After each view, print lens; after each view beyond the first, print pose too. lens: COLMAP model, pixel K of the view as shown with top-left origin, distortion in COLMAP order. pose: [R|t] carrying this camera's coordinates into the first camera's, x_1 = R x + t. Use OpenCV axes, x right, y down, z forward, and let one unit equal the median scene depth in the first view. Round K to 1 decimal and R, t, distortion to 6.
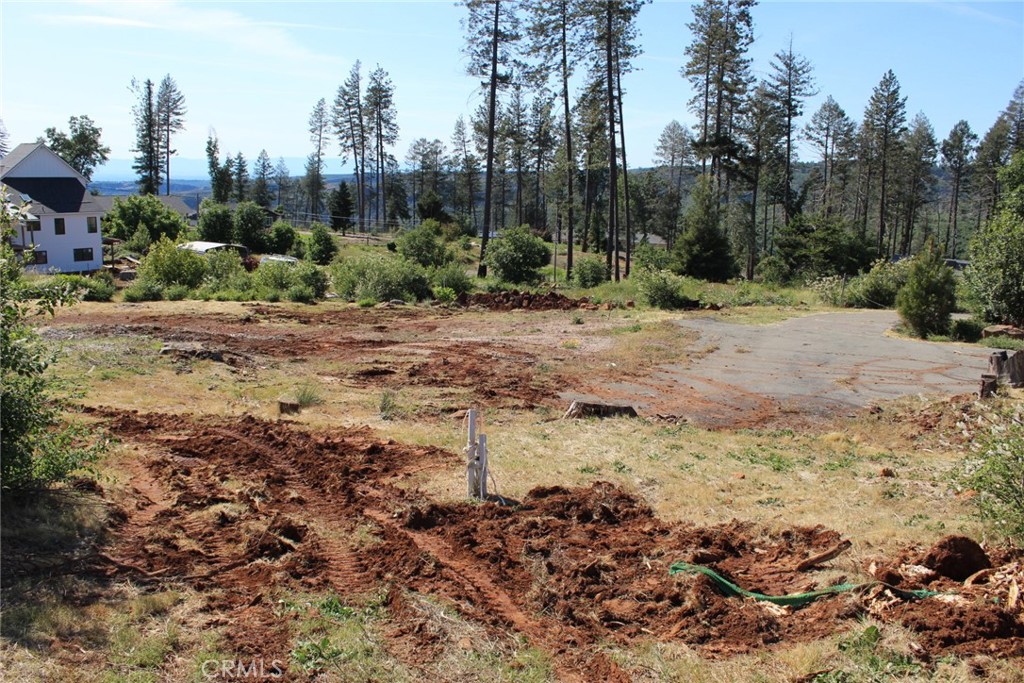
lens RADIAL K [[859.4, 0, 502.4], [0, 859.4, 340.0], [0, 0, 1]] dist [-0.169953, 0.160470]
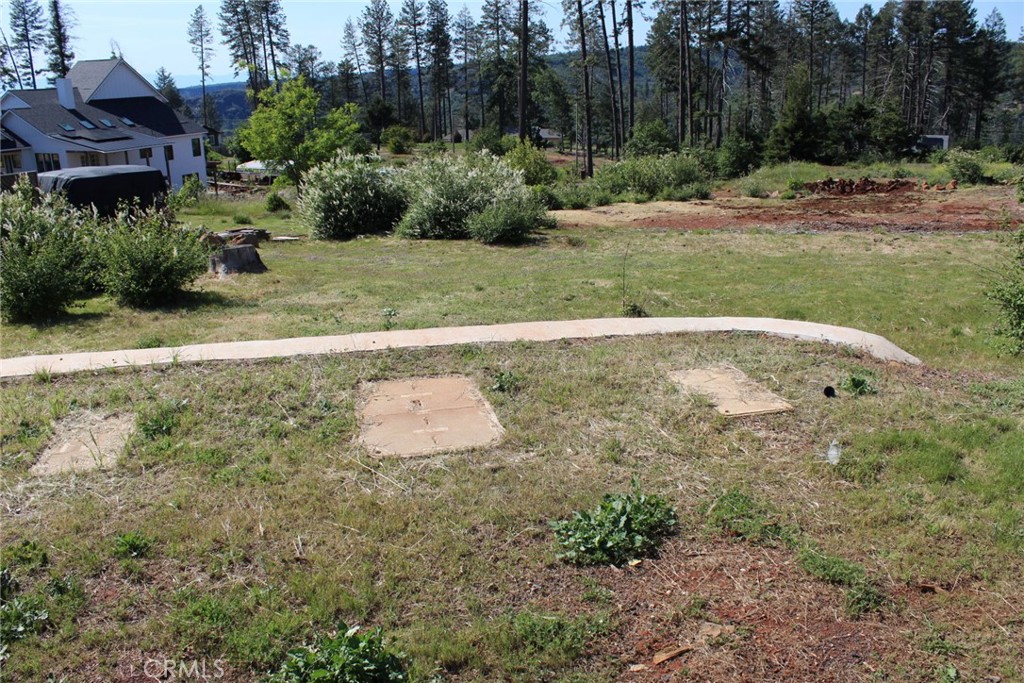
lens RADIAL K [[859.4, 0, 502.4], [0, 859.4, 340.0], [0, 0, 1]] dist [-0.169953, 0.160470]
pose [[0.973457, -0.111214, 0.200033, -0.120421], [0.087995, 0.988687, 0.121467, -0.003798], [-0.211279, -0.100641, 0.972231, 0.005686]]
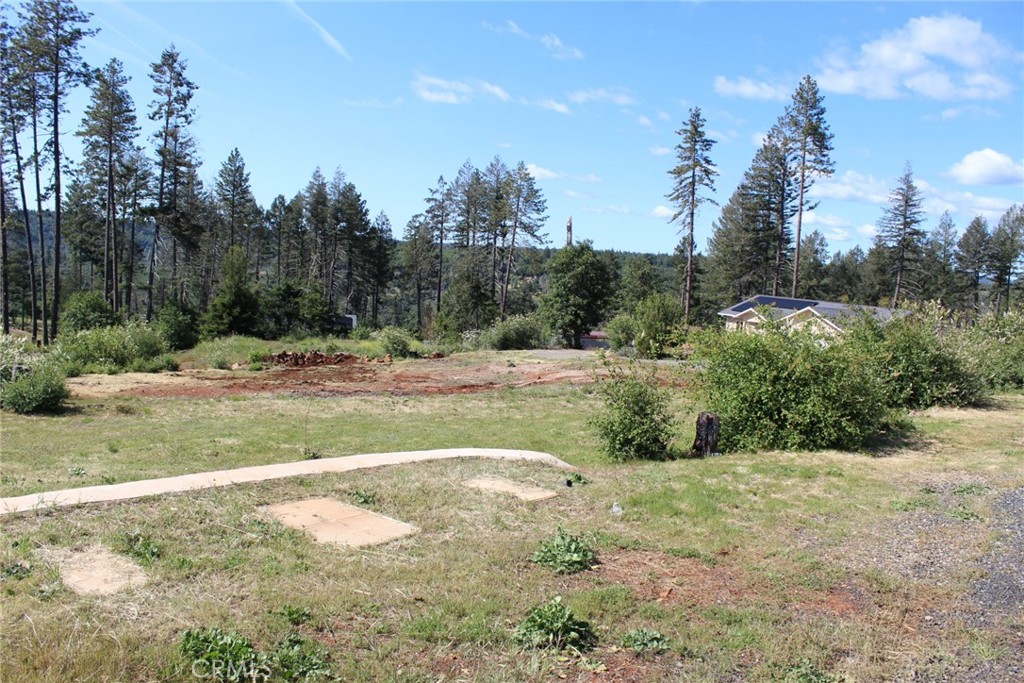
lens RADIAL K [[859.4, 0, 502.4], [0, 859.4, 340.0], [0, 0, 1]] dist [-0.169953, 0.160470]
pose [[0.629547, -0.039773, 0.775944, -0.135031], [0.088502, 0.995860, -0.020759, -0.004291], [-0.771905, 0.081742, 0.630460, 0.005047]]
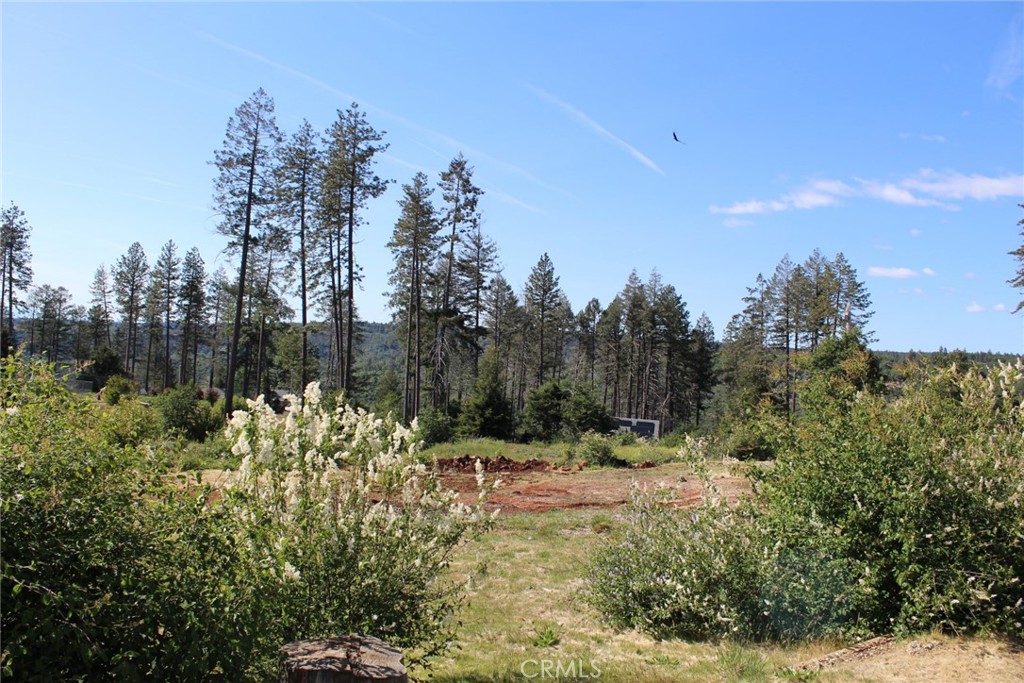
lens RADIAL K [[859.4, 0, 502.4], [0, 859.4, 340.0], [0, 0, 1]] dist [-0.169953, 0.160470]
pose [[0.886197, 0.040297, 0.461553, -0.085645], [0.044801, 0.984089, -0.171937, -0.002437], [-0.461138, 0.173048, 0.870291, 0.003758]]
